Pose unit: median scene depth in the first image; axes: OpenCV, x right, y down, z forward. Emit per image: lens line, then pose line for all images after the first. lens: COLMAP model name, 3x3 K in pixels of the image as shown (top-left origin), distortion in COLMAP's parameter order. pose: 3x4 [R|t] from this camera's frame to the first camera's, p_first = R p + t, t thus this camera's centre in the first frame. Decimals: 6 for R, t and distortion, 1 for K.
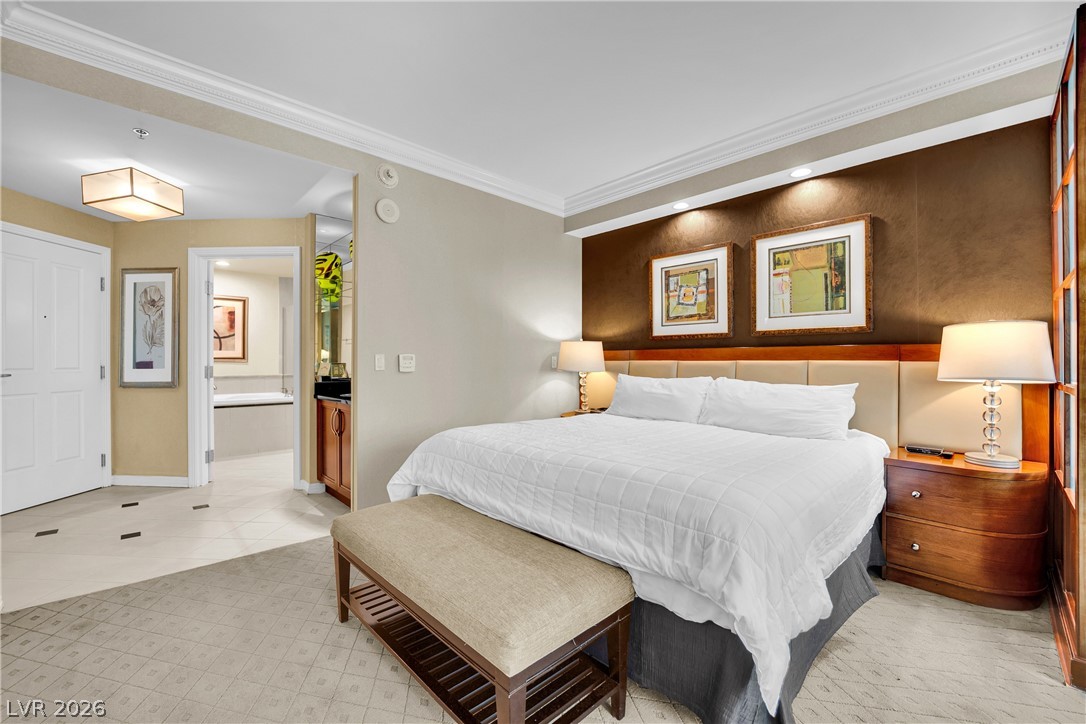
lens RADIAL K [[442.9, 0, 540.0], [0, 442.9, 363.1], [0, 0, 1]] dist [-0.023844, 0.001774]
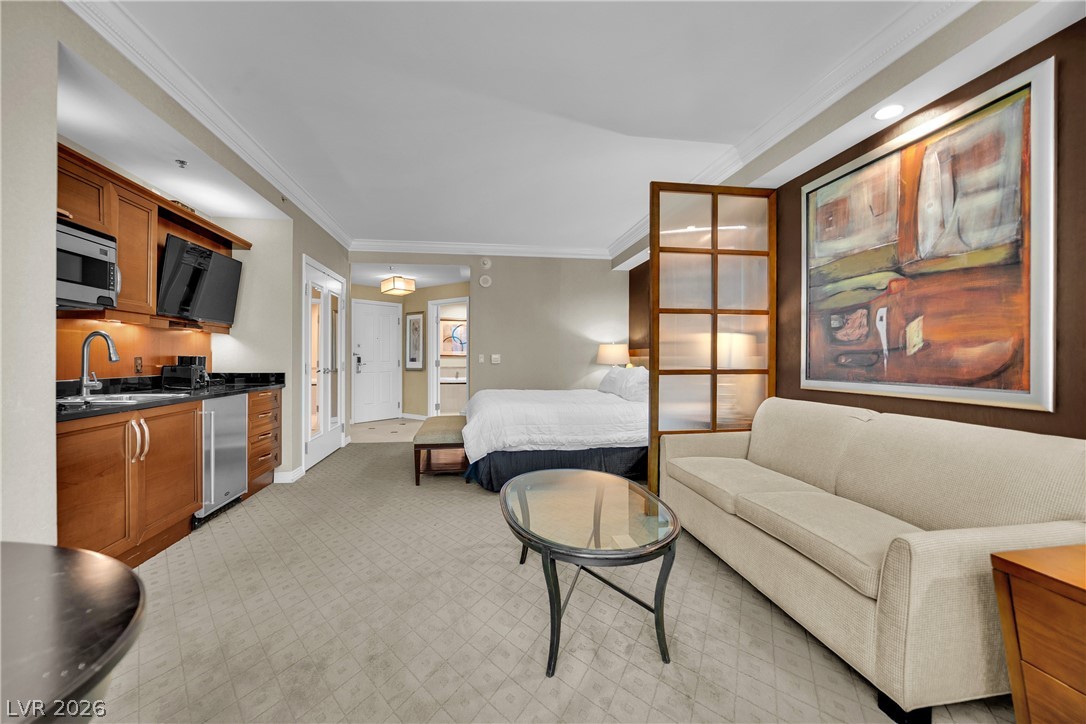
lens RADIAL K [[442.9, 0, 544.2], [0, 442.9, 355.5], [0, 0, 1]] dist [-0.023844, 0.001774]
pose [[0.828057, -0.005406, -0.560617, 0.766694], [0.000287, 0.999957, -0.009220, 0.003727], [0.560643, 0.007474, 0.828024, -0.377894]]
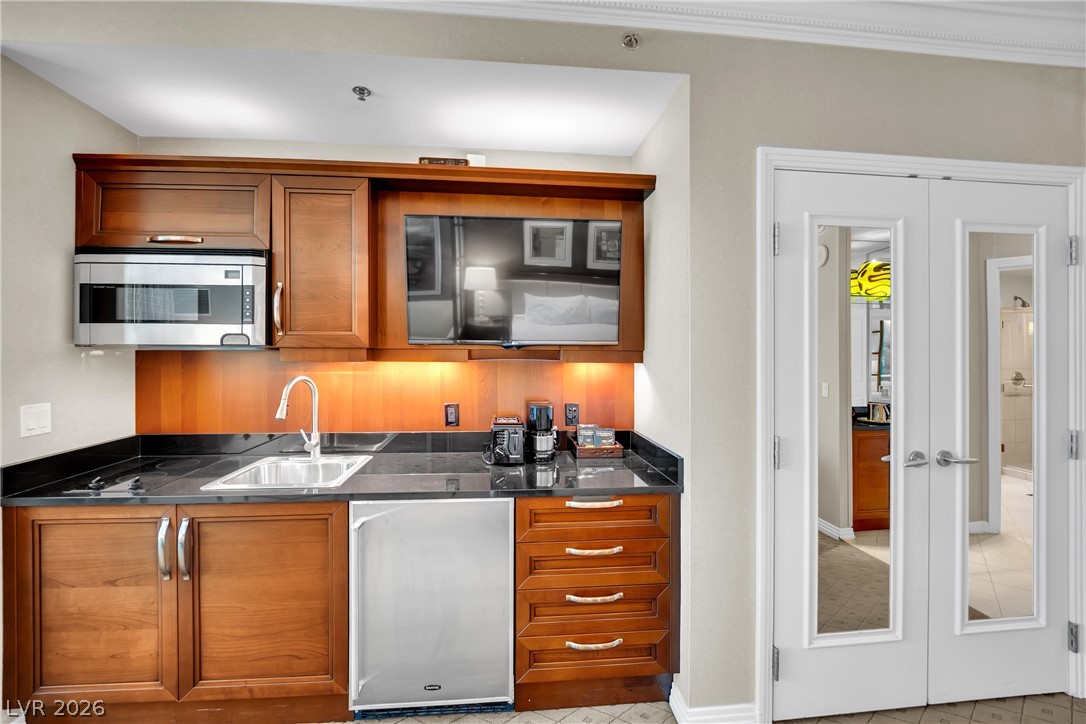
lens RADIAL K [[442.9, 0, 536.5], [0, 442.9, 358.1], [0, 0, 1]] dist [-0.023844, 0.001774]
pose [[-0.610890, -0.002444, -0.791711, 0.127315], [-0.012476, 0.999901, 0.006540, -0.062080], [0.791617, 0.013872, -0.610860, 0.259935]]
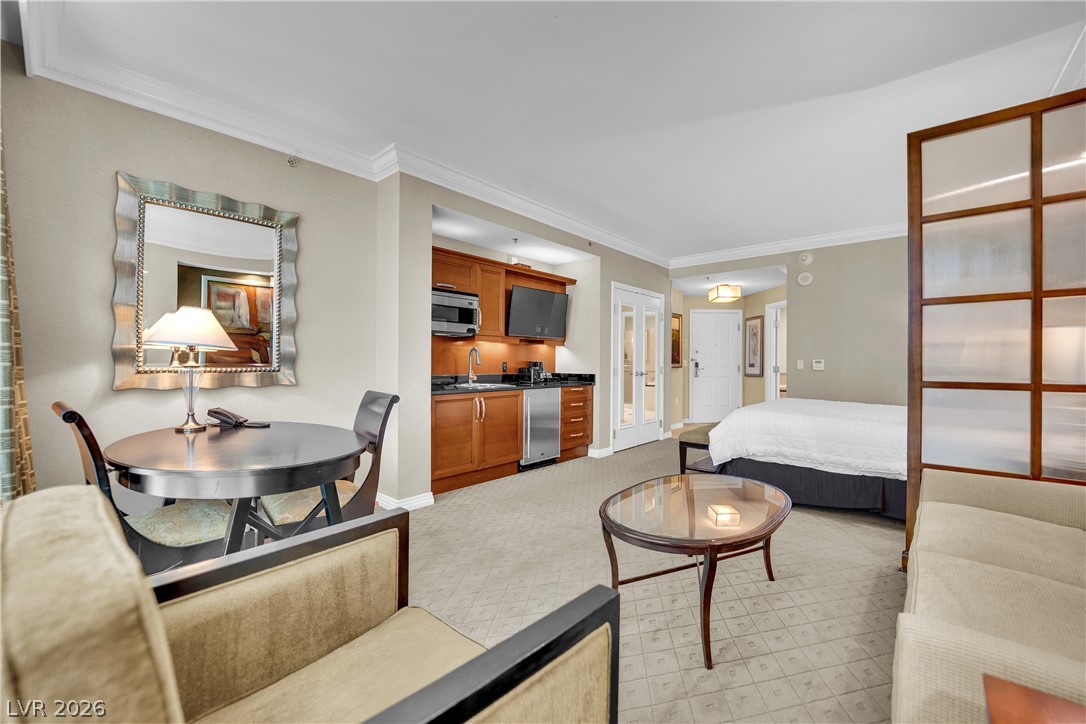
lens RADIAL K [[442.9, 0, 553.6], [0, 442.9, 365.4], [0, 0, 1]] dist [-0.023844, 0.001774]
pose [[0.115957, 0.005137, -0.993241, 1.026410], [-0.007407, 0.999963, 0.004307, 0.002181], [0.993227, 0.006857, 0.115991, -0.159311]]
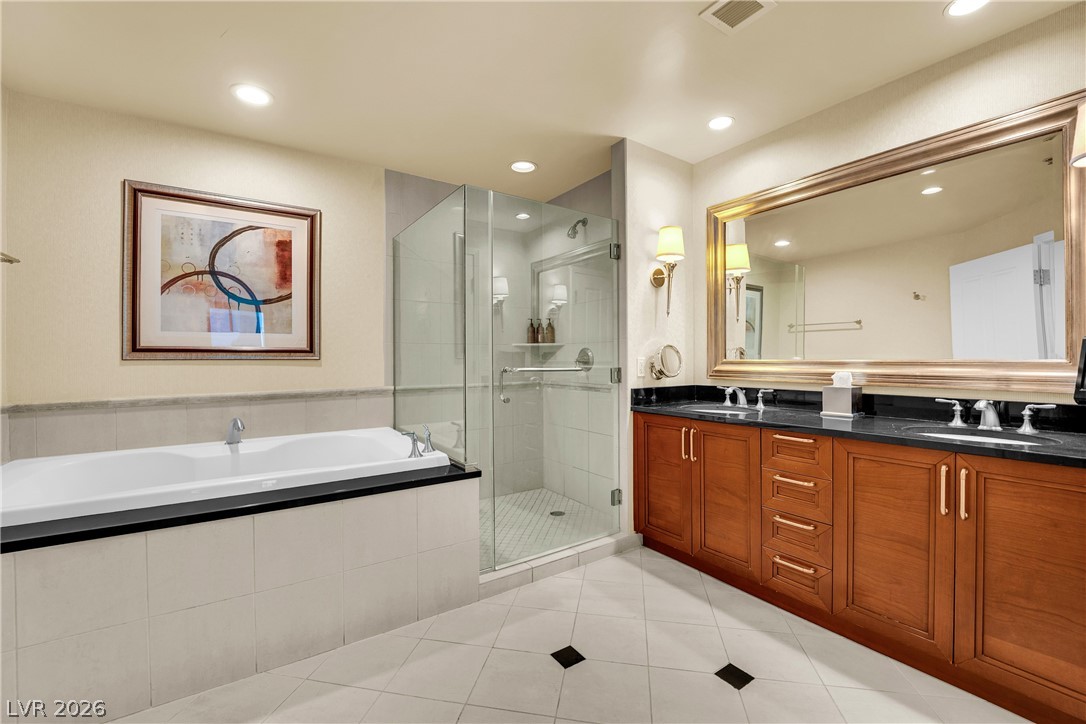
lens RADIAL K [[442.9, 0, 553.4], [0, 442.9, 358.6], [0, 0, 1]] dist [-0.023844, 0.001774]
pose [[0.992682, -0.007831, -0.120502, -0.614855], [0.007633, 0.999969, -0.002102, -0.001566], [0.120515, 0.001167, 0.992711, 0.950565]]
